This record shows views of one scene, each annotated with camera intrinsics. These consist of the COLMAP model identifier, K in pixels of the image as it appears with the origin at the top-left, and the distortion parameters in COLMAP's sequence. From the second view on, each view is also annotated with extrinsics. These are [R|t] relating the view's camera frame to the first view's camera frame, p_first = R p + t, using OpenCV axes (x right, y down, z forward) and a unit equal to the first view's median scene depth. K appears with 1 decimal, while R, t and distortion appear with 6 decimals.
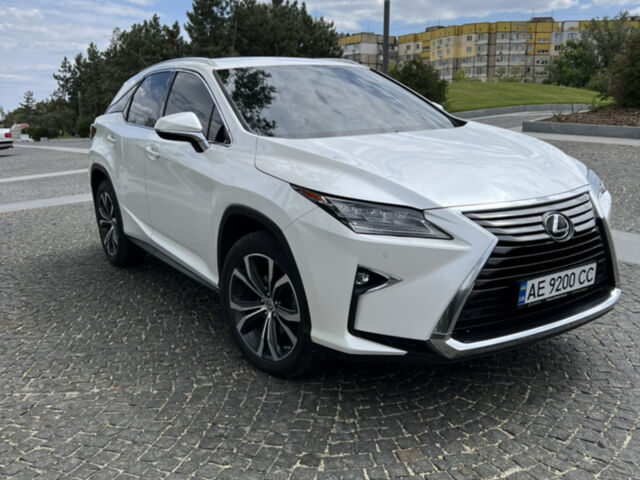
lens RADIAL K [[646.7, 0, 320.0], [0, 646.7, 240.0], [0, 0, 1]] dist [0.112805, -0.249861]
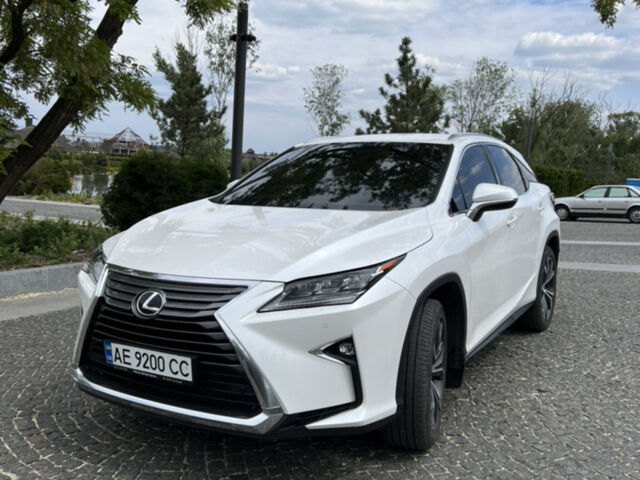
lens RADIAL K [[646.7, 0, 320.0], [0, 646.7, 240.0], [0, 0, 1]] dist [0.112805, -0.249861]
pose [[0.430806, 0.127570, -0.893382, 5.754992], [-0.215921, 0.975776, 0.035214, -0.883242], [0.876233, 0.177729, 0.447915, 3.190327]]
